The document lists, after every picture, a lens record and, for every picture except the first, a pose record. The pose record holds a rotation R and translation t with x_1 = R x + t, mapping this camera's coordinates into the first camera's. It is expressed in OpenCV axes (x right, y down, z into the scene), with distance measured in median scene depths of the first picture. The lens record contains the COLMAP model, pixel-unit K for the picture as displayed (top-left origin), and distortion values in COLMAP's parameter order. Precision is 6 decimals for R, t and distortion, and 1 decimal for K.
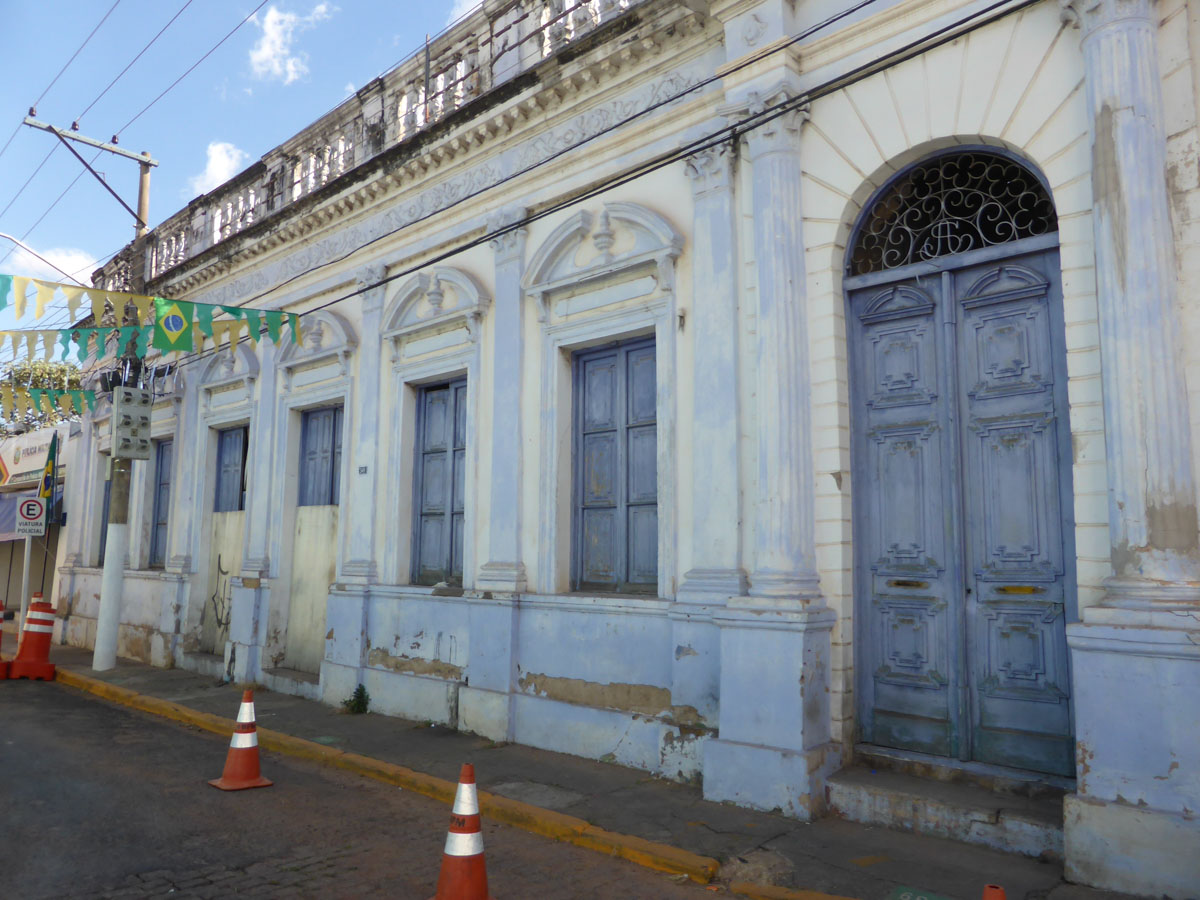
lens RADIAL K [[897.3, 0, 600.0], [0, 897.3, 450.0], [0, 0, 1]] dist [-0.031807, 0.009527]
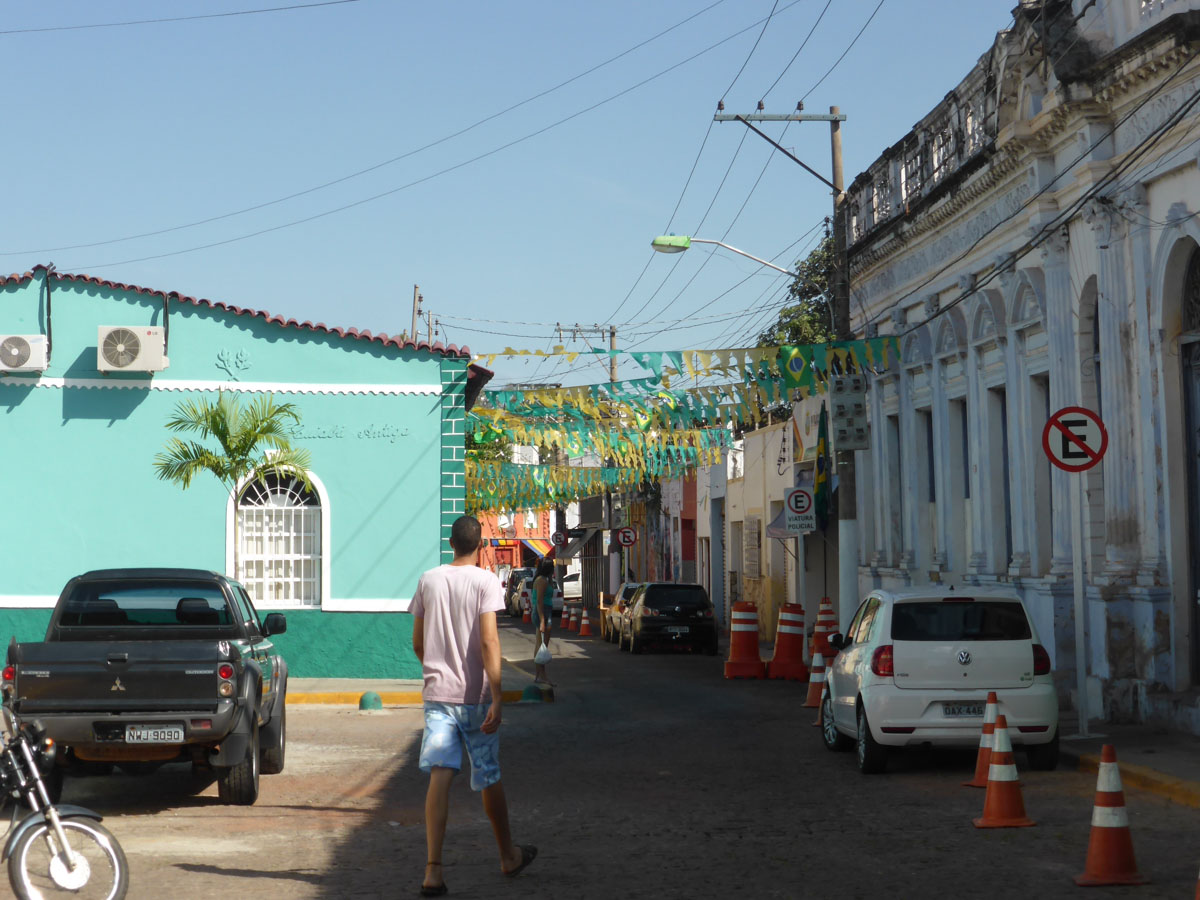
lens RADIAL K [[2585.7, 0, 600.0], [0, 2585.7, 450.0], [0, 0, 1]] dist [-0.003420, 0.032482]
pose [[0.731330, -0.056755, -0.679658, 1.132515], [0.117343, 0.992142, 0.043416, -0.139649], [0.671854, -0.111504, 0.732243, -1.173851]]
